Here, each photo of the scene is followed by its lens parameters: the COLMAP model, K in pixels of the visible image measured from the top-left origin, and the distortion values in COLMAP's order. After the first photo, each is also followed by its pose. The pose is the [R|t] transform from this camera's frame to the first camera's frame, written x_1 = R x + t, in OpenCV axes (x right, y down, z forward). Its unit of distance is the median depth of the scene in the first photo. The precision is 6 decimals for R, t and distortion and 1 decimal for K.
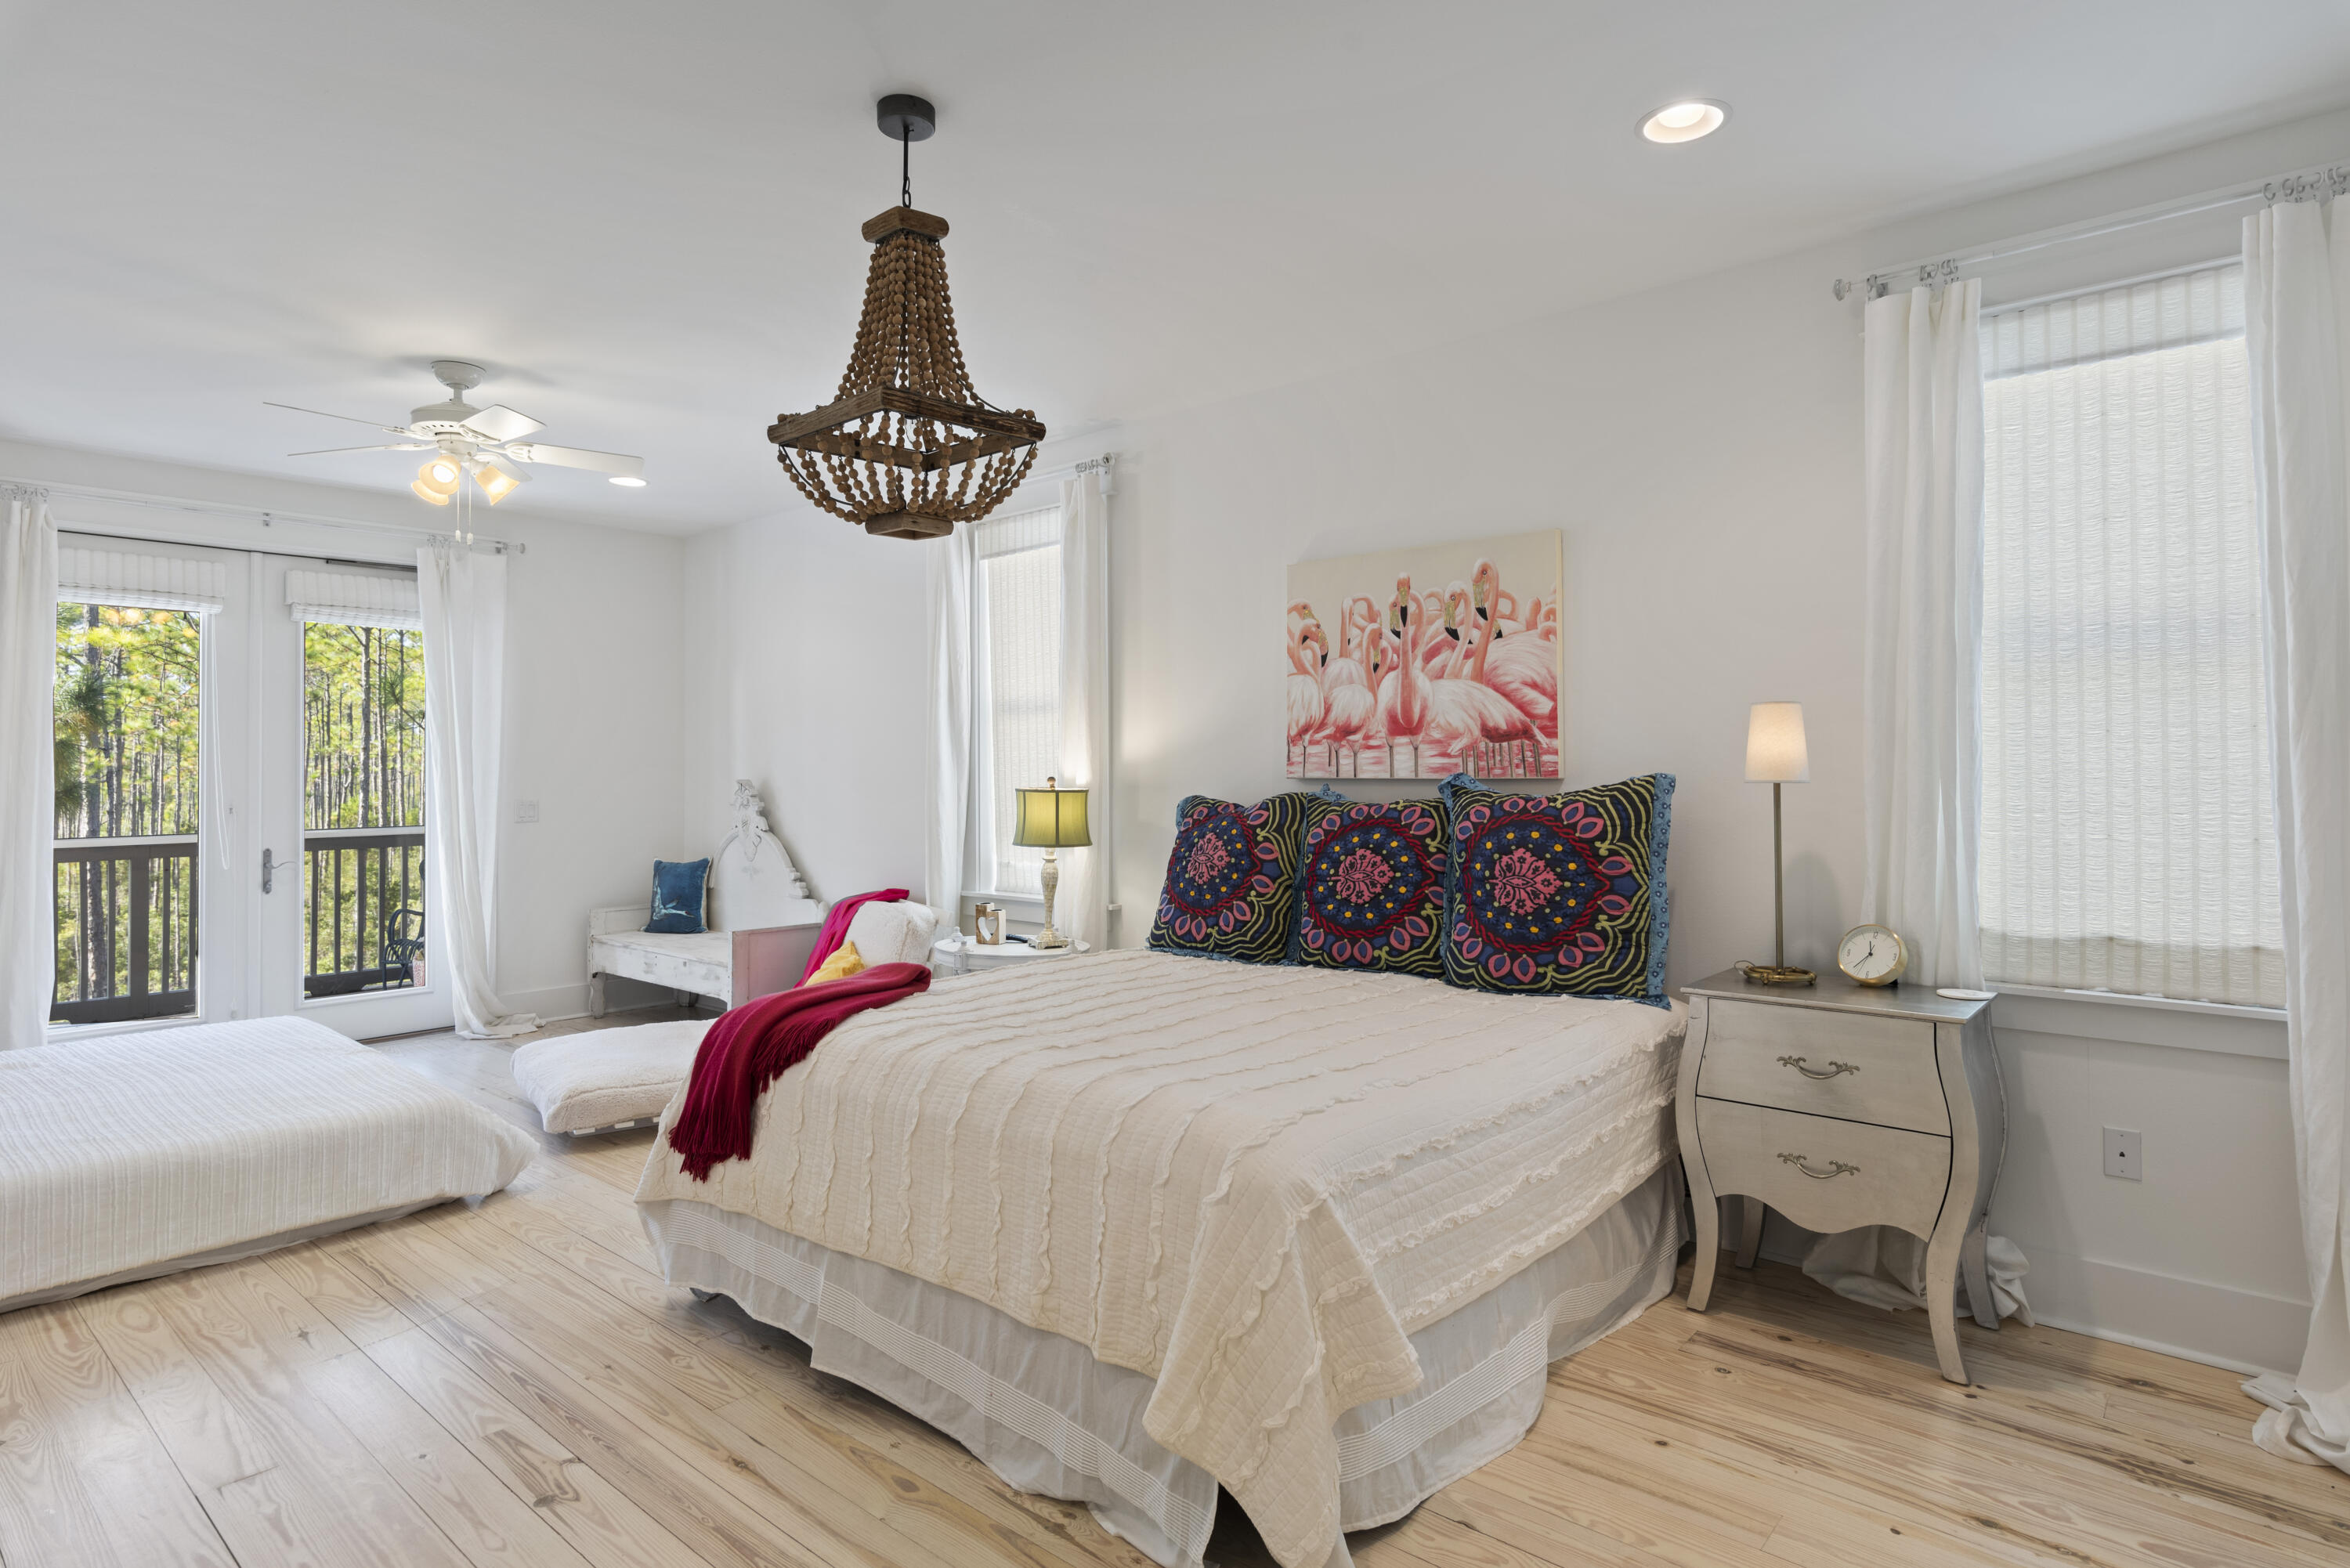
lens RADIAL K [[1237.4, 0, 1176.7], [0, 1237.4, 770.4], [0, 0, 1]] dist [0.002659, 0.000675]
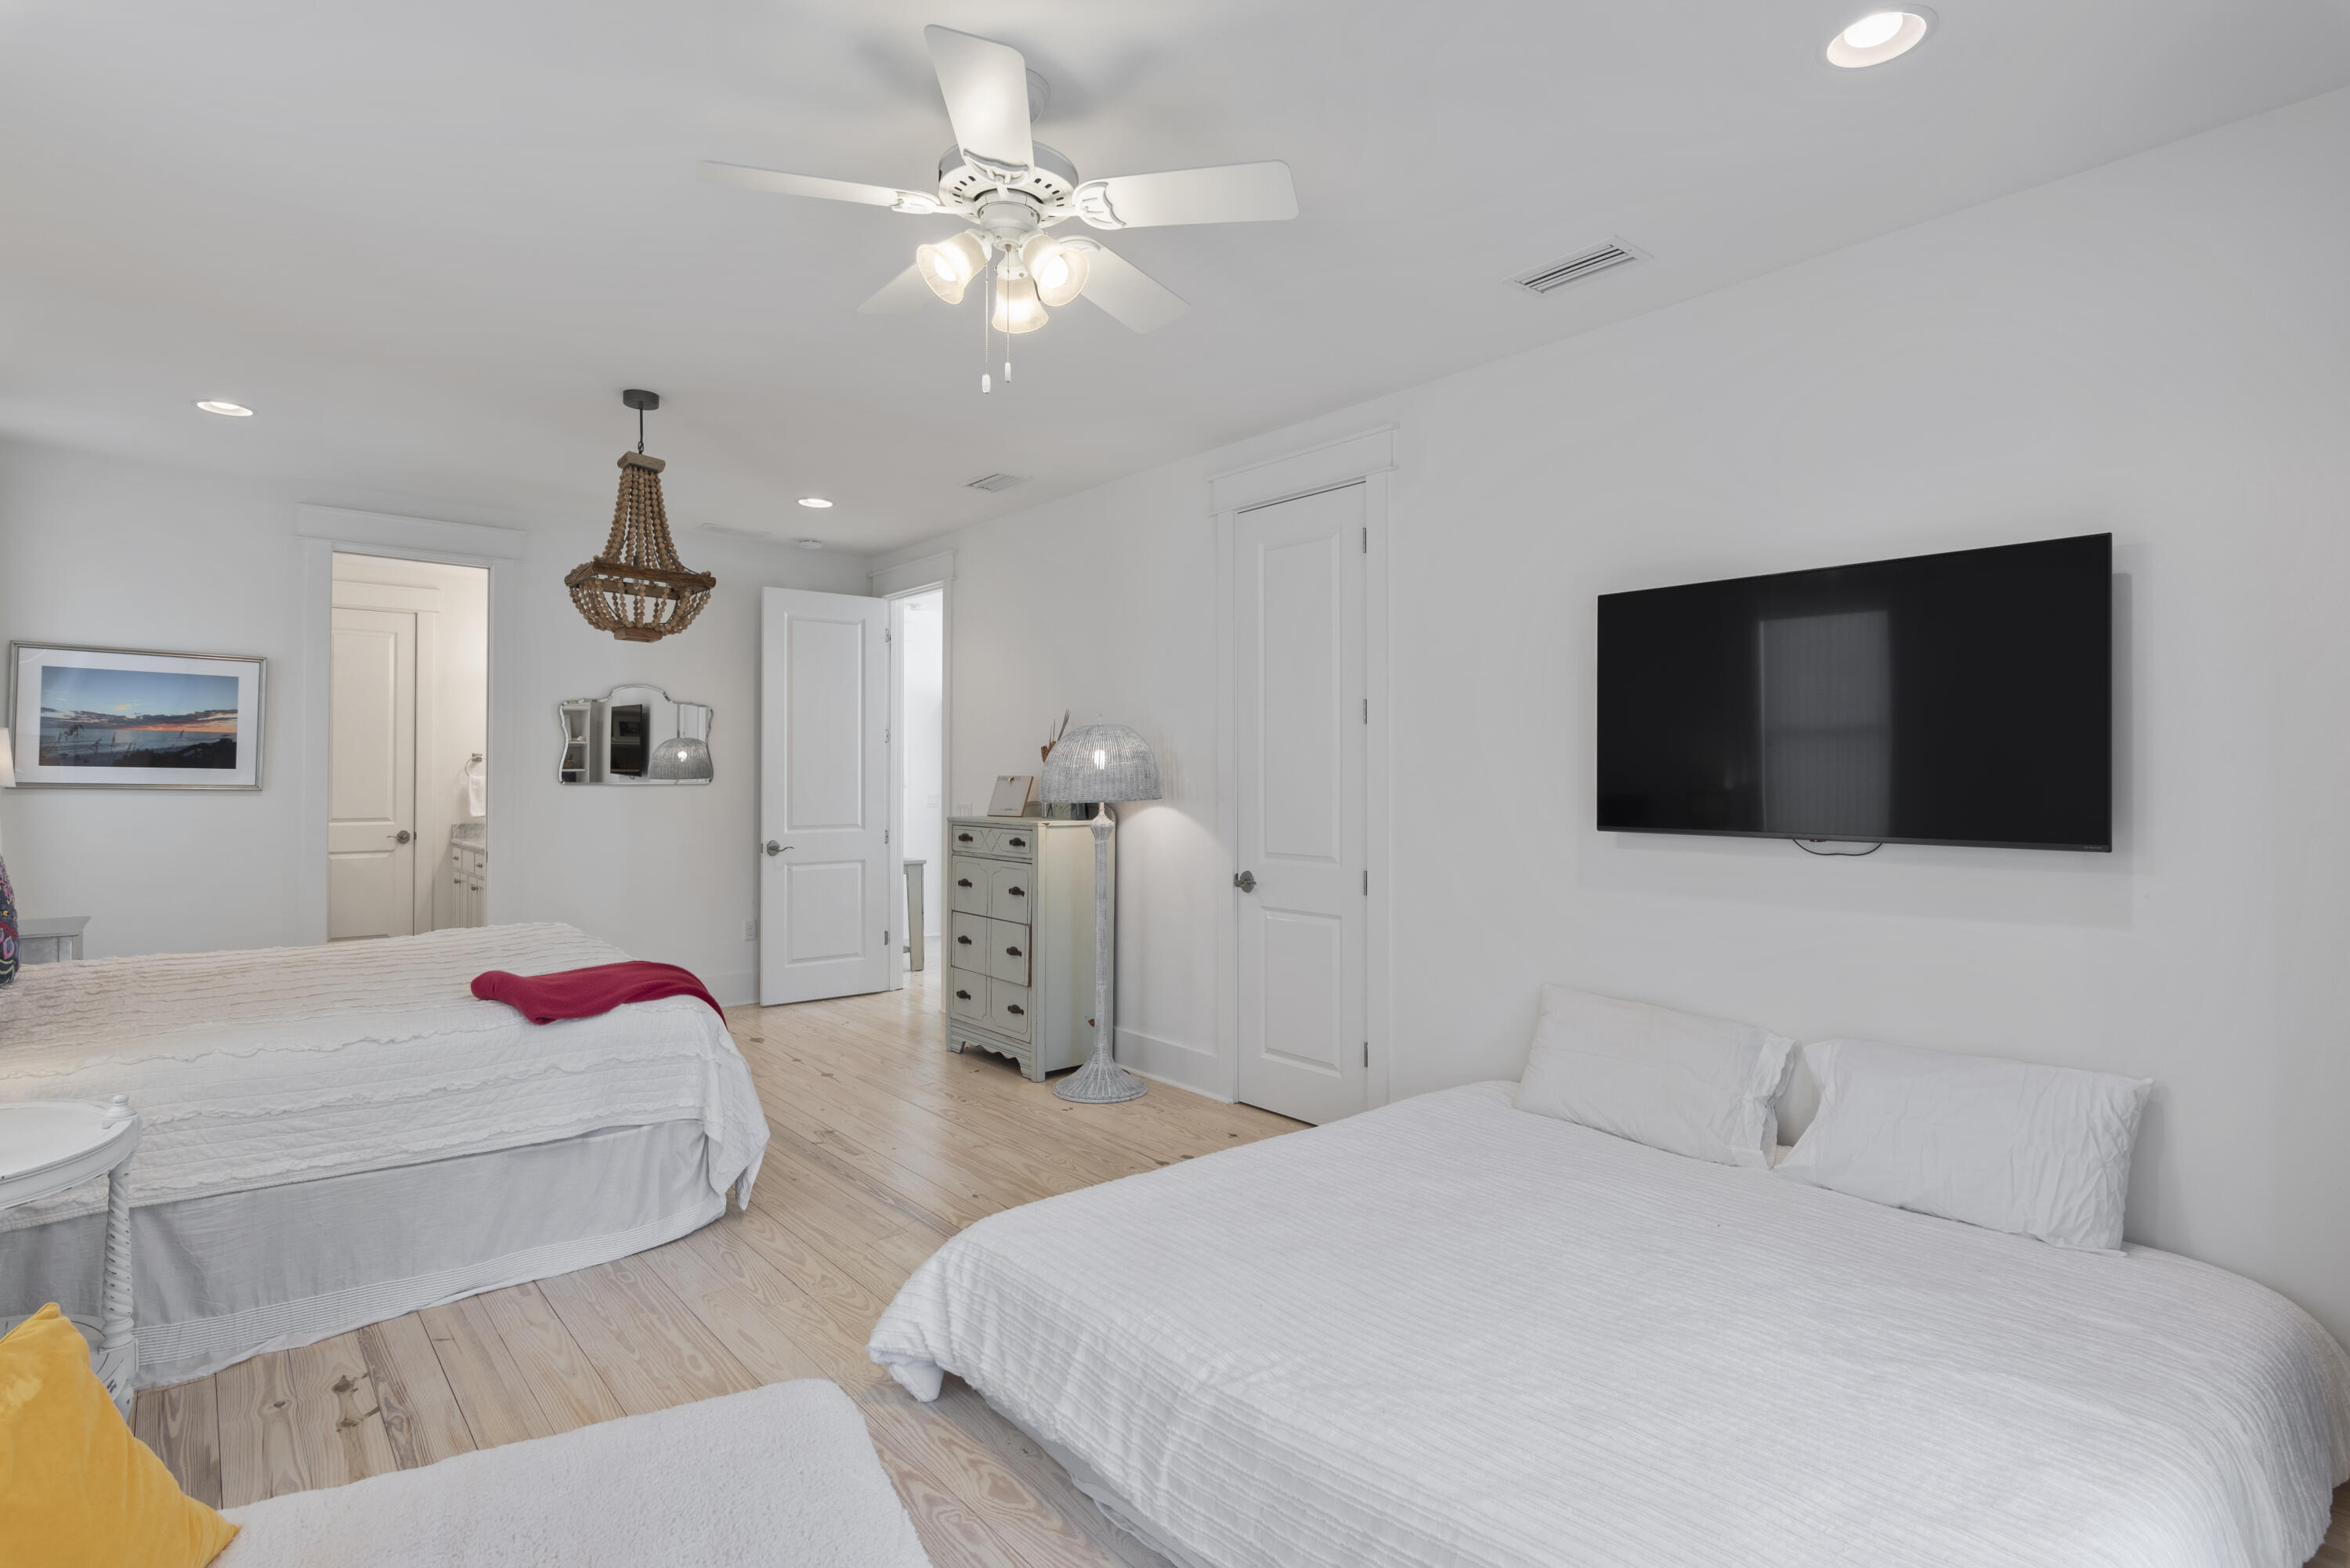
lens RADIAL K [[1179.3, 0, 1191.0], [0, 1179.3, 776.4], [0, 0, 1]] dist [0.001859, 0.001243]
pose [[-0.989204, 0.001123, 0.146538, -0.823650], [0.000430, 0.999989, -0.004756, 0.008422], [-0.146542, -0.004642, -0.989194, 1.689036]]
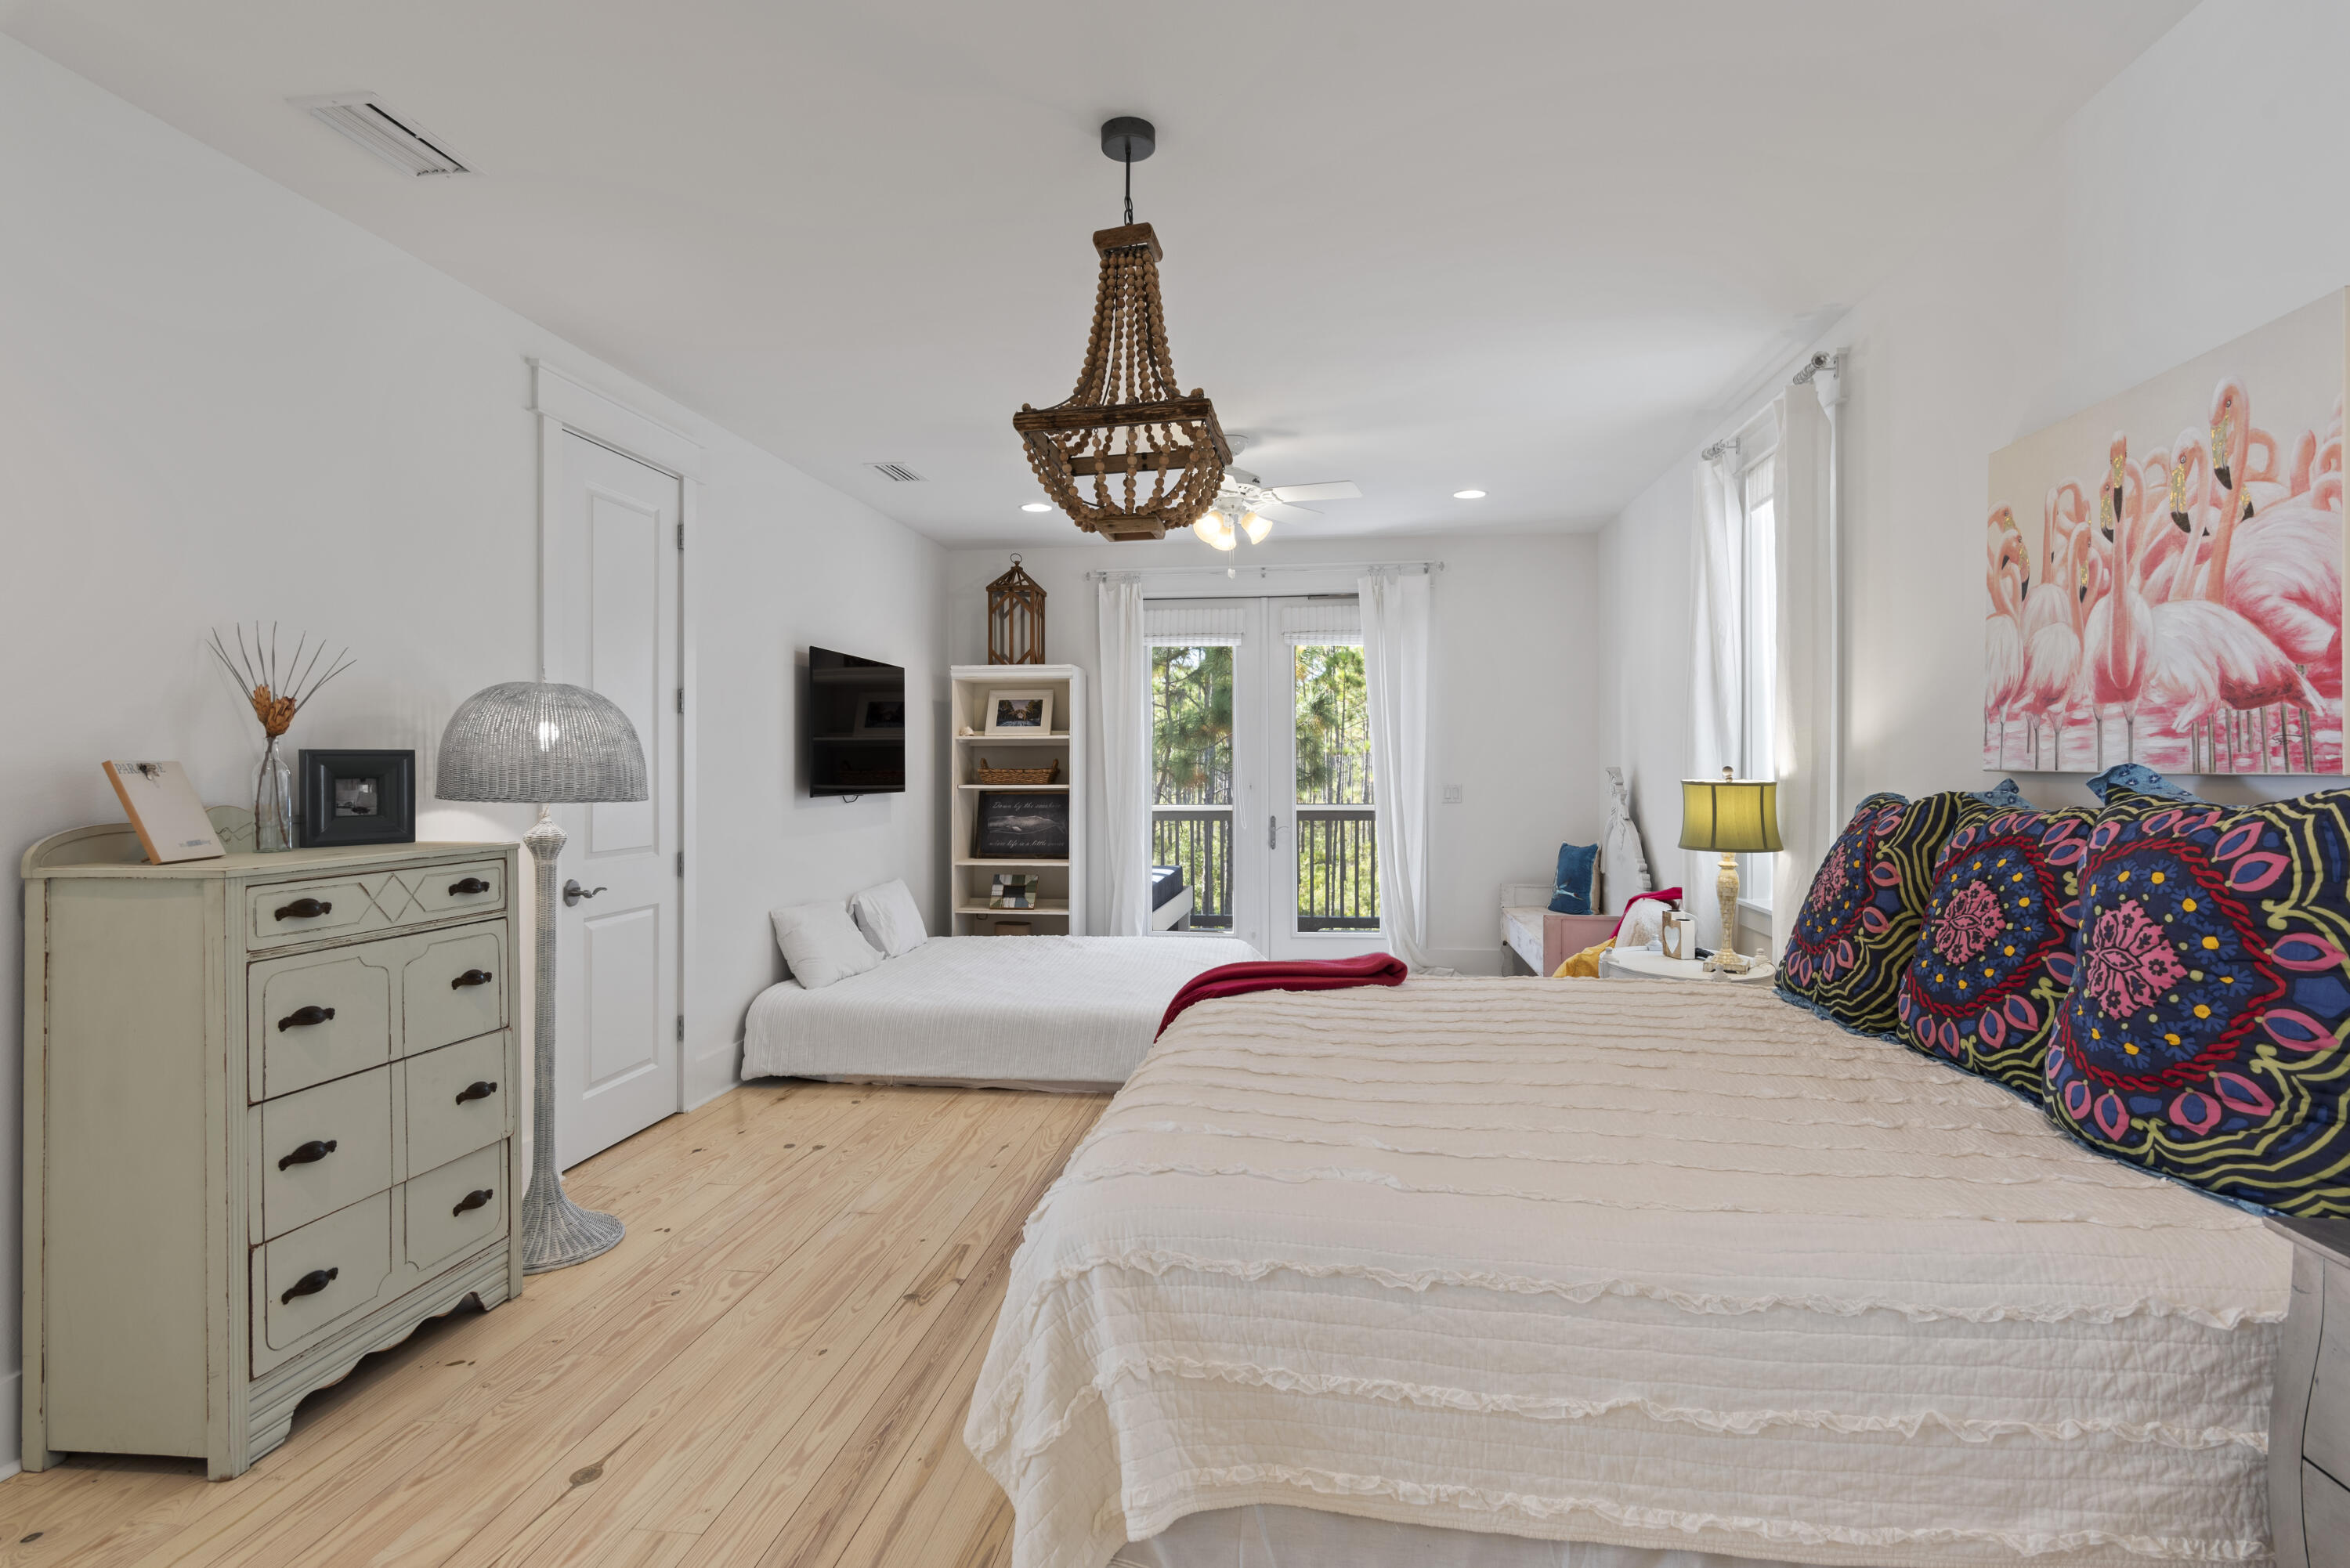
lens RADIAL K [[1179.3, 0, 1191.0], [0, 1179.3, 776.4], [0, 0, 1]] dist [0.001859, 0.001243]
pose [[0.560445, 0.013295, -0.828085, 0.432234], [0.000046, 0.999871, 0.016084, -0.001039], [0.828192, -0.009053, 0.560372, 0.318086]]
